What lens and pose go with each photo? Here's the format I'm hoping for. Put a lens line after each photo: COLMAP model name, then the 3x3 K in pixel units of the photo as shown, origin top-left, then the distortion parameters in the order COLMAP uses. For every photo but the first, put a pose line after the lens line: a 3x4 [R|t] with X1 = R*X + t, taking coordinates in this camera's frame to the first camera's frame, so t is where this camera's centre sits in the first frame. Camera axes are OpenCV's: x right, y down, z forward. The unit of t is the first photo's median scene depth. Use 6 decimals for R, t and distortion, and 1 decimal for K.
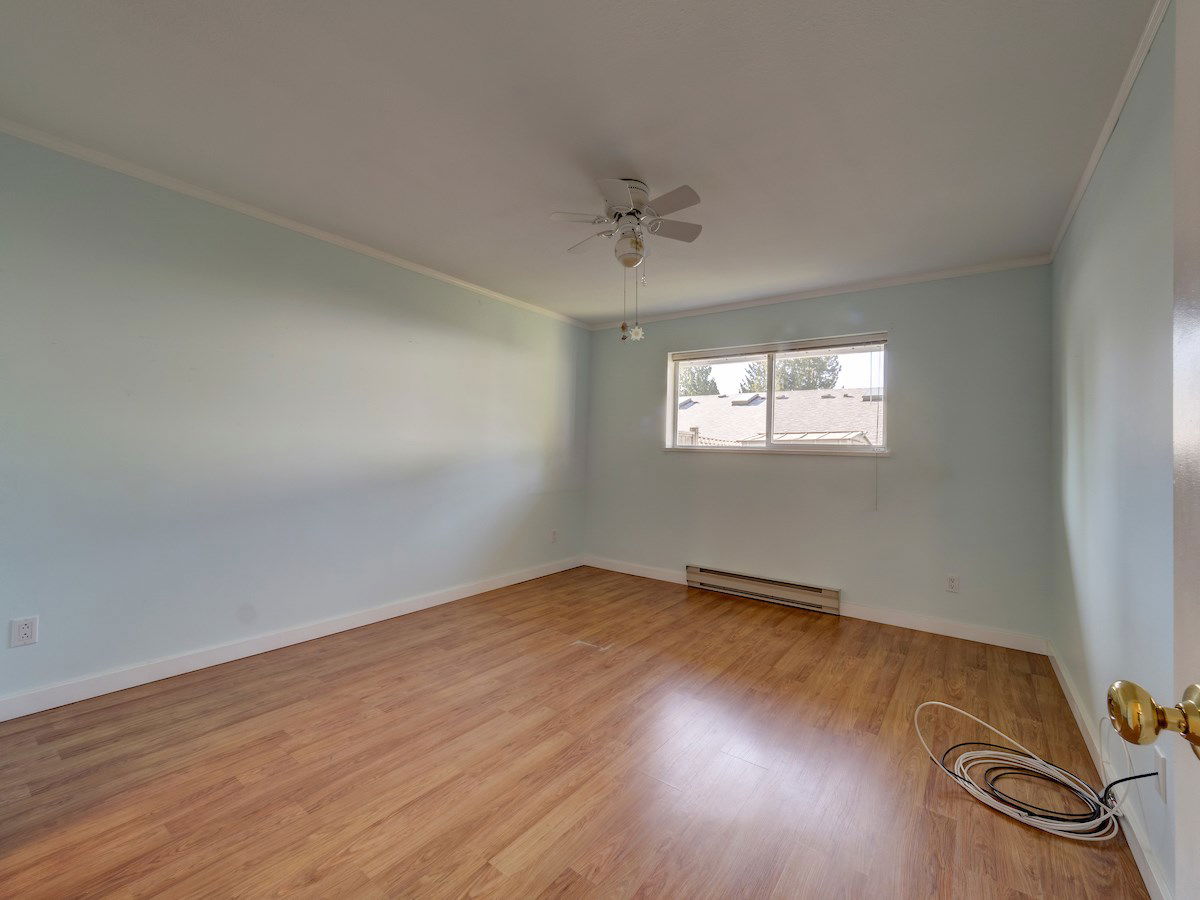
lens RADIAL K [[506.1, 0, 609.7], [0, 506.1, 444.3], [0, 0, 1]] dist [-0.016688, 0.004381]
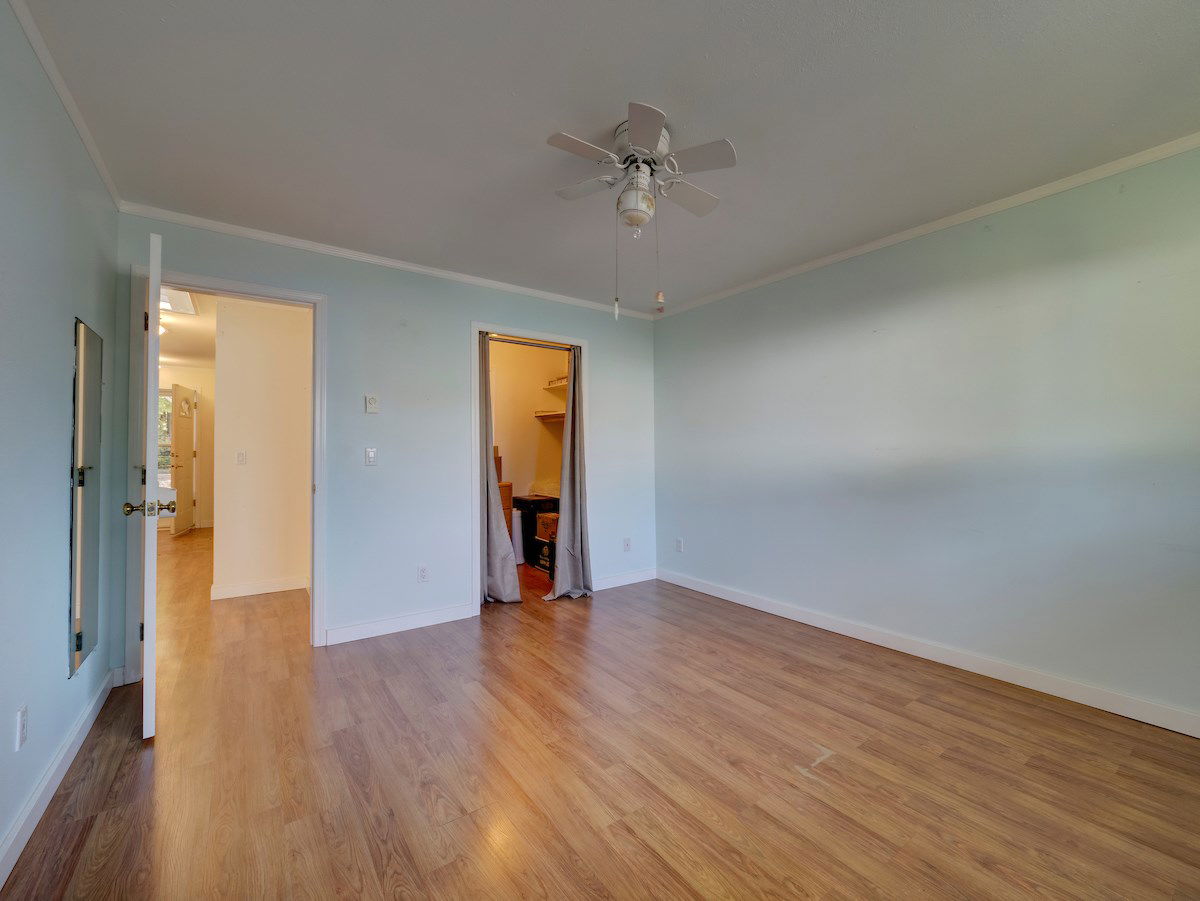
lens RADIAL K [[506.1, 0, 609.7], [0, 506.1, 444.8], [0, 0, 1]] dist [-0.016688, 0.004381]
pose [[-0.307224, -0.040702, -0.950766, 0.630068], [0.005580, 0.998991, -0.044570, 0.037360], [0.951621, -0.018998, -0.306687, 0.940258]]
